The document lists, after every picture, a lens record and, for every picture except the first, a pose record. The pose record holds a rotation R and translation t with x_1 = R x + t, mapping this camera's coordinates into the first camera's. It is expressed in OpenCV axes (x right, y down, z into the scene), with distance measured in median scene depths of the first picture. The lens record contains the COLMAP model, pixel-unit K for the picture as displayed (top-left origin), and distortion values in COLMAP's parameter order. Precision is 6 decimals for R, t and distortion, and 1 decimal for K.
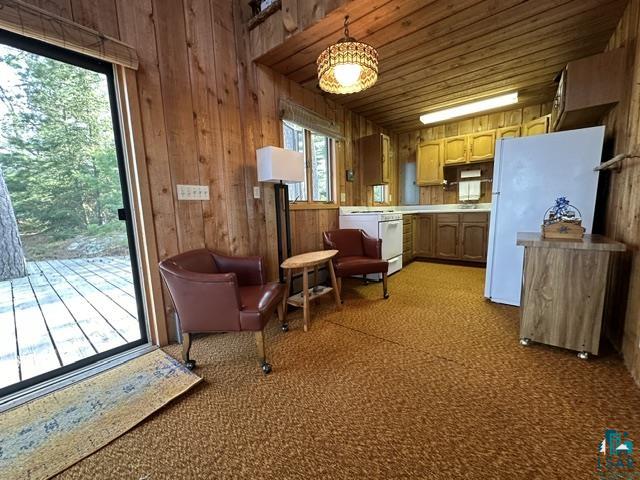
lens RADIAL K [[257.5, 0, 320.0], [0, 257.5, 240.0], [0, 0, 1]] dist [-0.001270, 0.000718]
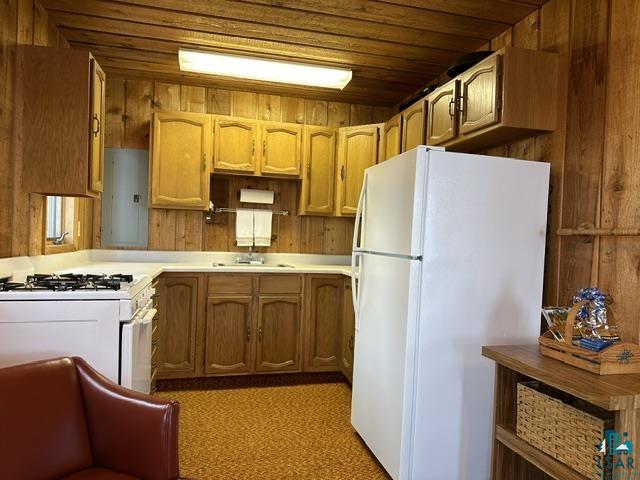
lens RADIAL K [[444.9, 0, 320.0], [0, 444.9, 251.2], [0, 0, 1]] dist [-0.001796, -0.000978]
pose [[0.601526, 0.024554, 0.798476, -0.046858], [0.042504, 0.997128, -0.062682, -0.086658], [-0.797722, 0.071643, 0.598755, 0.374812]]
